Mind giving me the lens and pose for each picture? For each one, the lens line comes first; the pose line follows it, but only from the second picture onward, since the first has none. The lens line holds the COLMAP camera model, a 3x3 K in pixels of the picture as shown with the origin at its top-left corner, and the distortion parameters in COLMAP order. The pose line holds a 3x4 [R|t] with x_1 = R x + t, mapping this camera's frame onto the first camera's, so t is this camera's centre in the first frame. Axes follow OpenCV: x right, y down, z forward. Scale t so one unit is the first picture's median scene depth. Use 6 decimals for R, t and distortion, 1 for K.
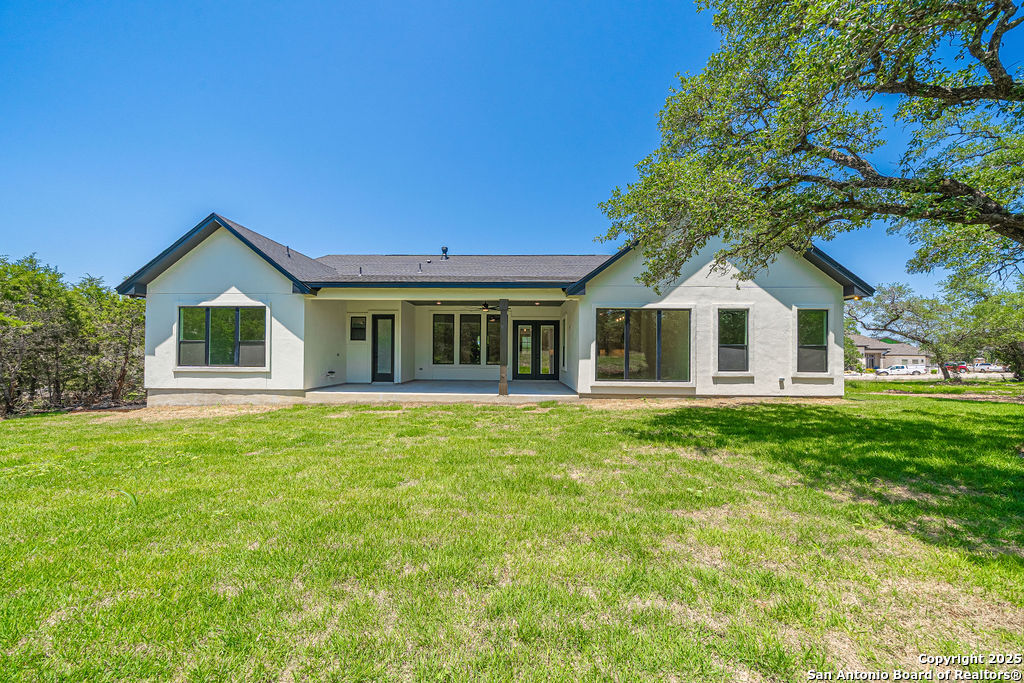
lens RADIAL K [[359.4, 0, 513.2], [0, 359.4, 345.9], [0, 0, 1]] dist [-0.007304, 0.000301]
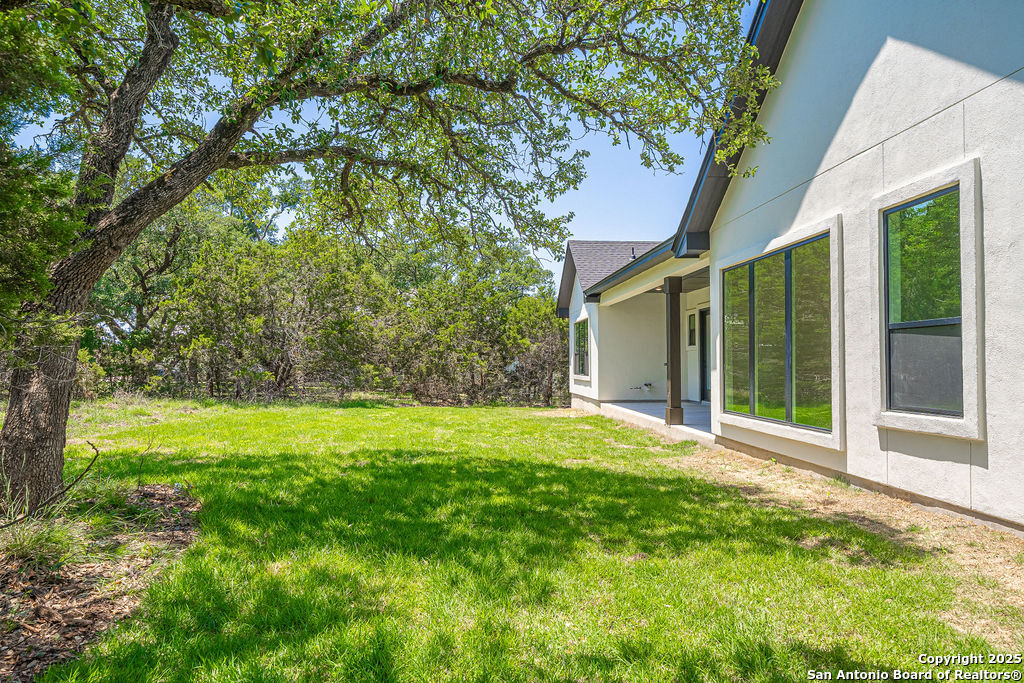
lens RADIAL K [[608.4, 0, 513.1], [0, 608.4, 351.6], [0, 0, 1]] dist [-0.000713, 0.001059]
pose [[0.095928, -0.026788, -0.995028, 1.066865], [0.017196, 0.999533, -0.025252, 0.027937], [0.995240, -0.014688, 0.096344, 0.625668]]
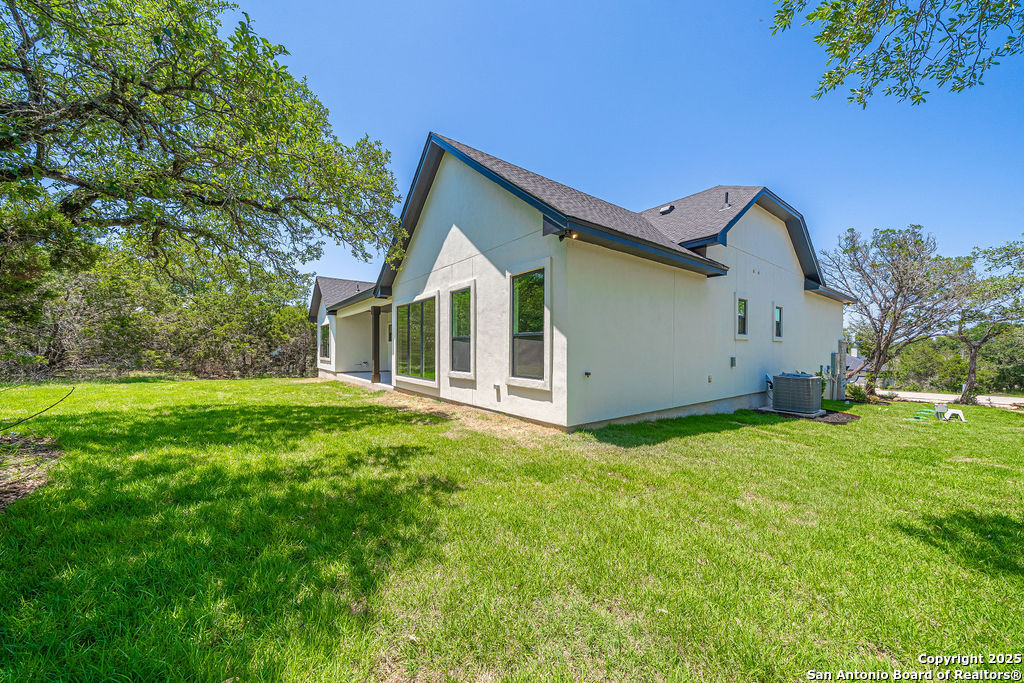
lens RADIAL K [[359.4, 0, 508.0], [0, 359.4, 350.3], [0, 0, 1]] dist [-0.007304, 0.000301]
pose [[0.621350, -0.005191, -0.783516, 1.273117], [0.012279, 0.999920, 0.003113, 0.025087], [0.783437, -0.011555, 0.621364, 0.602580]]
